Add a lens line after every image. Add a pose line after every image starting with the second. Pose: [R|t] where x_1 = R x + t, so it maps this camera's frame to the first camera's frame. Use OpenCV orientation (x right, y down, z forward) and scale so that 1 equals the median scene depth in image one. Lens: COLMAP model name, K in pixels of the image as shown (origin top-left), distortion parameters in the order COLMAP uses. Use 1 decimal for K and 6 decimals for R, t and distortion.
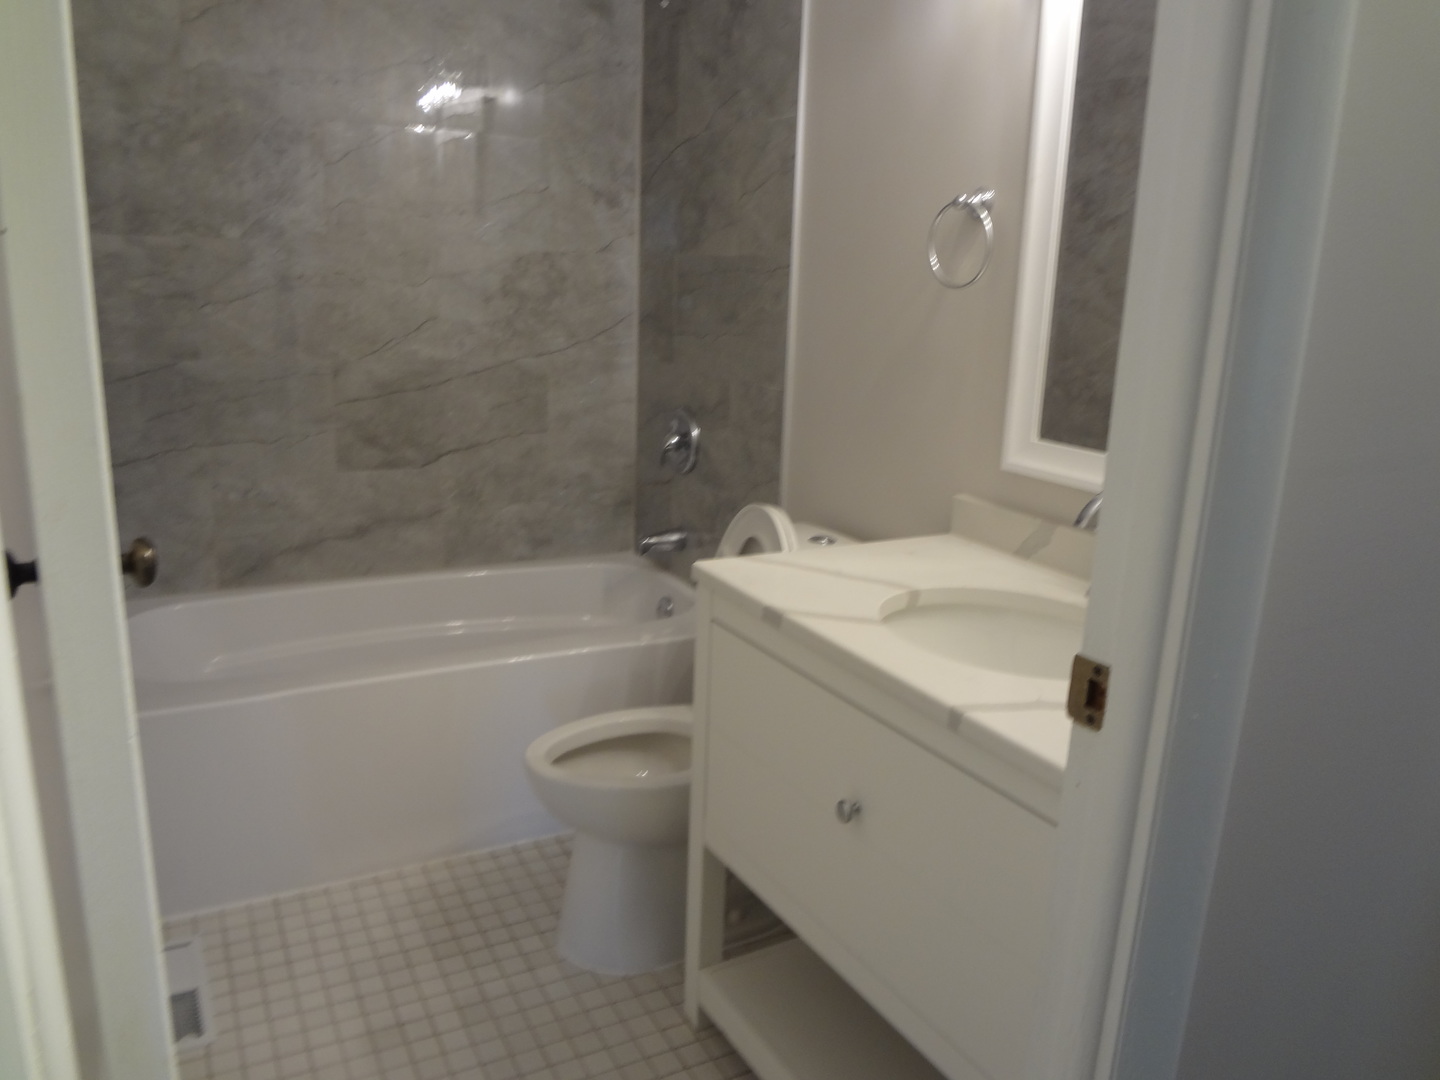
lens RADIAL K [[1074.7, 0, 721.6], [0, 1074.7, 543.1], [0, 0, 1]] dist [0.010163, 0.002893]
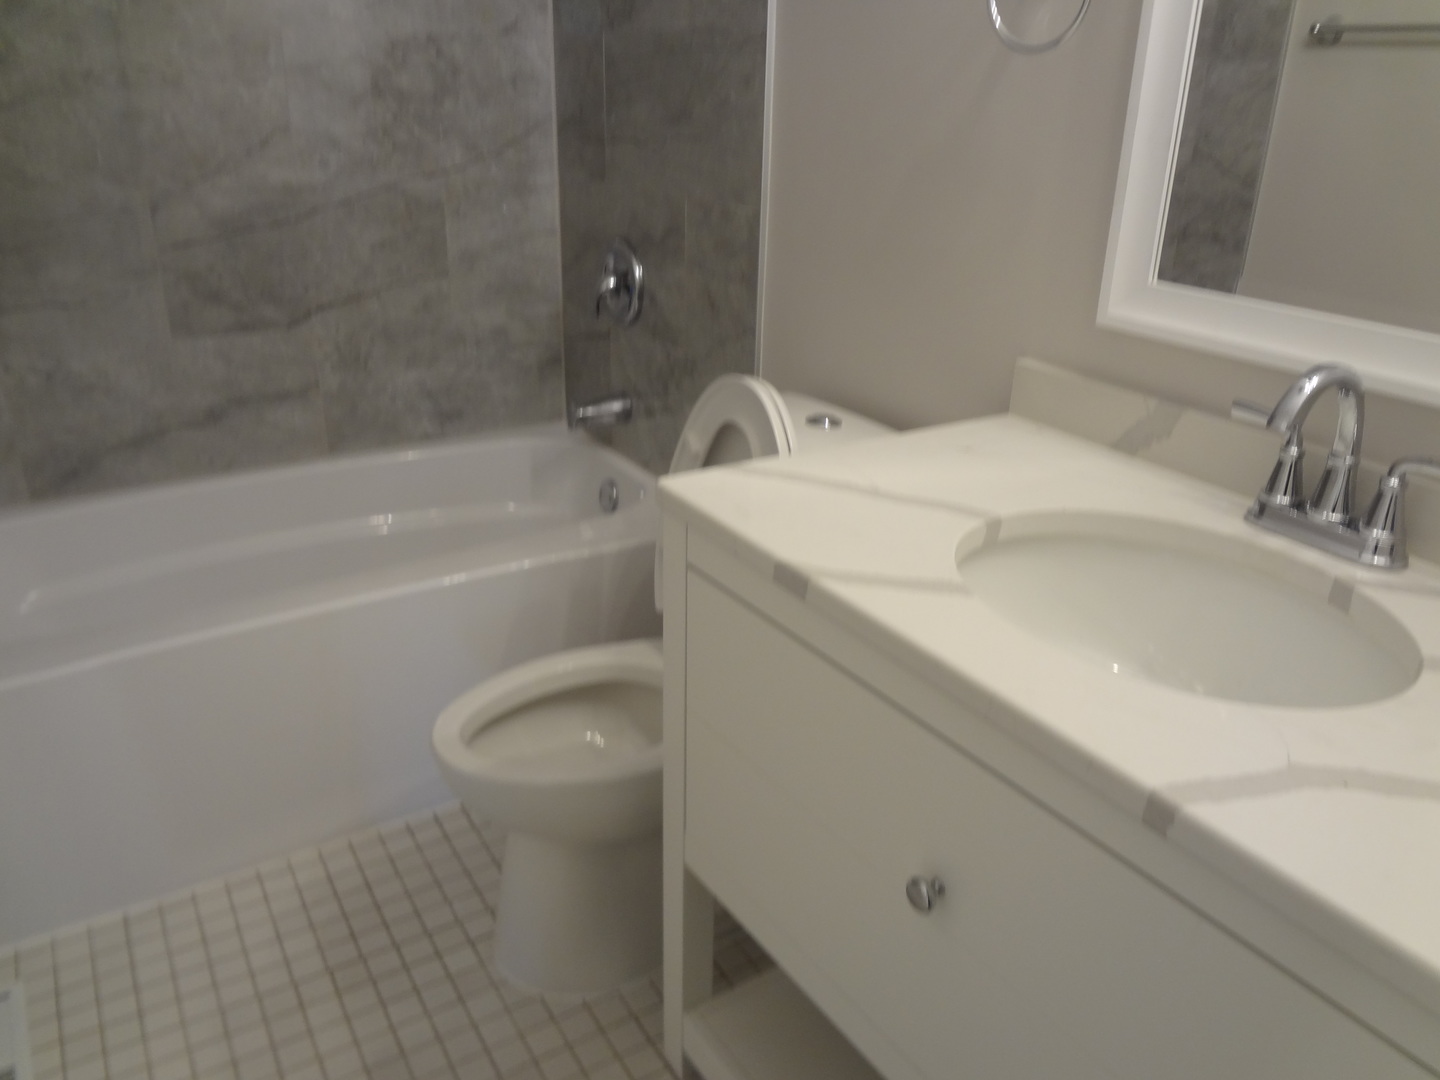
lens RADIAL K [[1064.9, 0, 718.0], [0, 1064.9, 531.4], [0, 0, 1]] dist [-0.052090, 0.008329]
pose [[0.997831, -0.039407, 0.052728, -0.017737], [0.031173, 0.988383, 0.148754, -0.036333], [-0.057977, -0.146787, 0.987468, 0.258386]]
